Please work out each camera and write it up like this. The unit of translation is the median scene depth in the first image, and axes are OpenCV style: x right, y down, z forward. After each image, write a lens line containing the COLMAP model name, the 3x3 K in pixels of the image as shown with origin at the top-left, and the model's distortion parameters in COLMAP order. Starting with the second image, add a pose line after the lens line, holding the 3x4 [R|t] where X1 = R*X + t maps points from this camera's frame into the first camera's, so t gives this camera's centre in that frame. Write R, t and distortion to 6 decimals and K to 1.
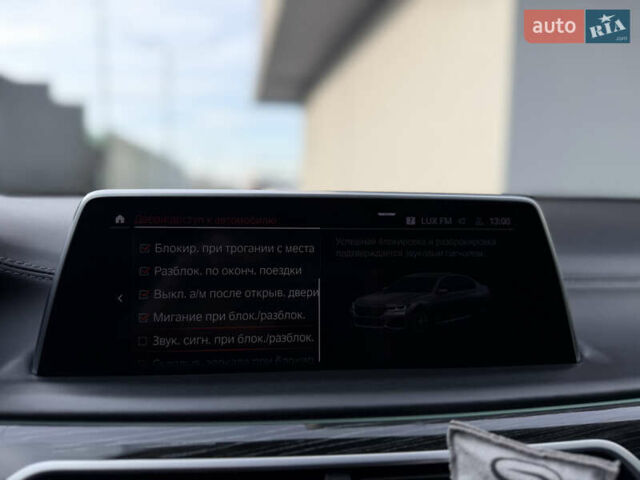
lens RADIAL K [[470.4, 0, 321.3], [0, 470.4, 238.5], [0, 0, 1]] dist [-0.045149, -0.003460]
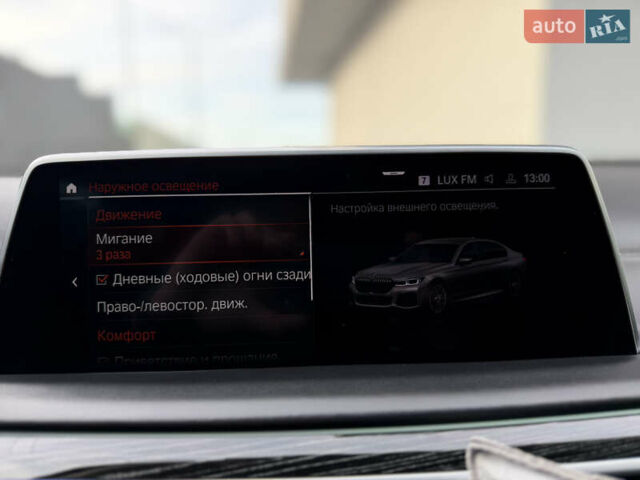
lens RADIAL K [[470.4, 0, 325.0], [0, 470.4, 243.5], [0, 0, 1]] dist [-0.045149, -0.003460]
pose [[0.997680, -0.022345, -0.064302, 0.077819], [0.025181, 0.998730, 0.043635, 0.034244], [0.063245, -0.045153, 0.996976, 0.202509]]
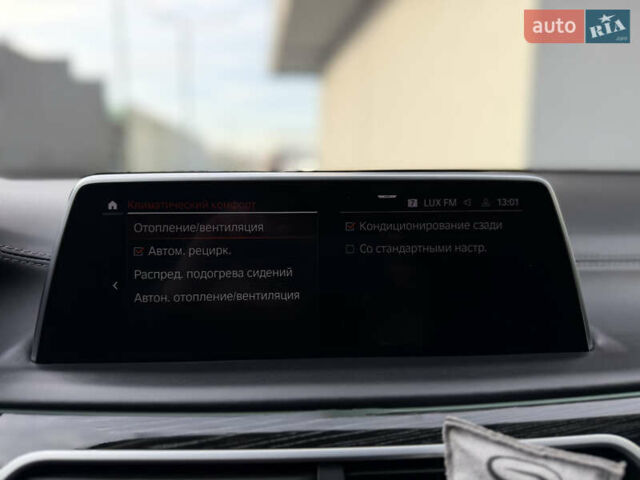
lens RADIAL K [[470.4, 0, 319.7], [0, 470.4, 235.7], [0, 0, 1]] dist [-0.045149, -0.003460]
pose [[0.998757, -0.007900, -0.049223, 0.053547], [0.010483, 0.998569, 0.052434, -0.025582], [0.048738, -0.052885, 0.997411, 0.040696]]
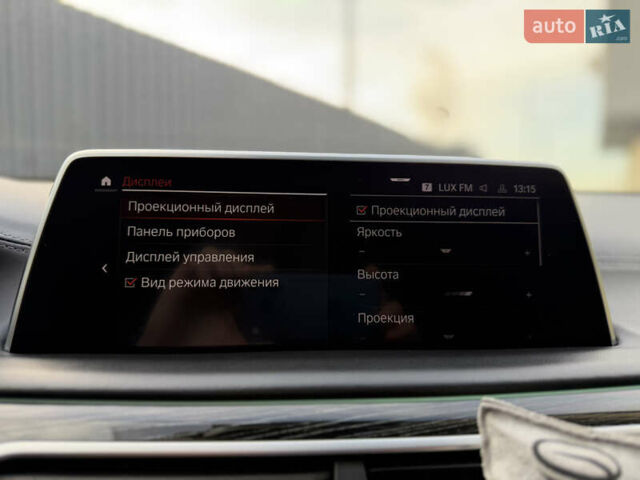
lens RADIAL K [[470.4, 0, 316.4], [0, 470.4, 240.9], [0, 0, 1]] dist [-0.045149, -0.003460]
pose [[0.999956, 0.004332, -0.008320, -0.016487], [-0.004556, 0.999624, -0.027037, 0.101459], [0.008200, 0.027074, 0.999600, 0.107090]]
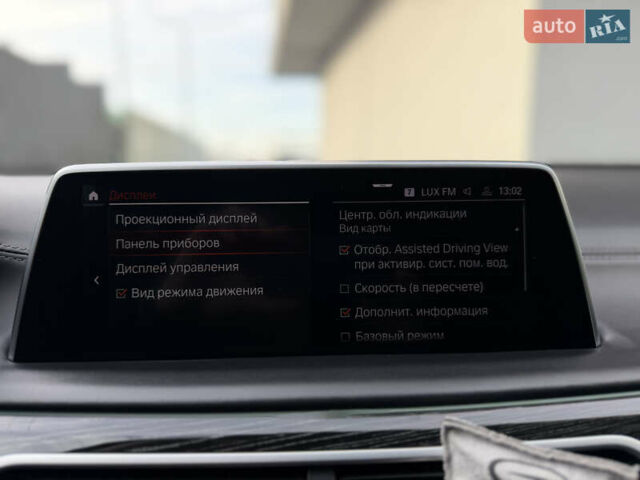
lens RADIAL K [[470.4, 0, 320.0], [0, 470.4, 239.3], [0, 0, 1]] dist [-0.045149, -0.003460]
pose [[0.998584, -0.012450, -0.051722, 0.070980], [0.015280, 0.998386, 0.054691, 0.001096], [0.050958, -0.055404, 0.997163, 0.094349]]
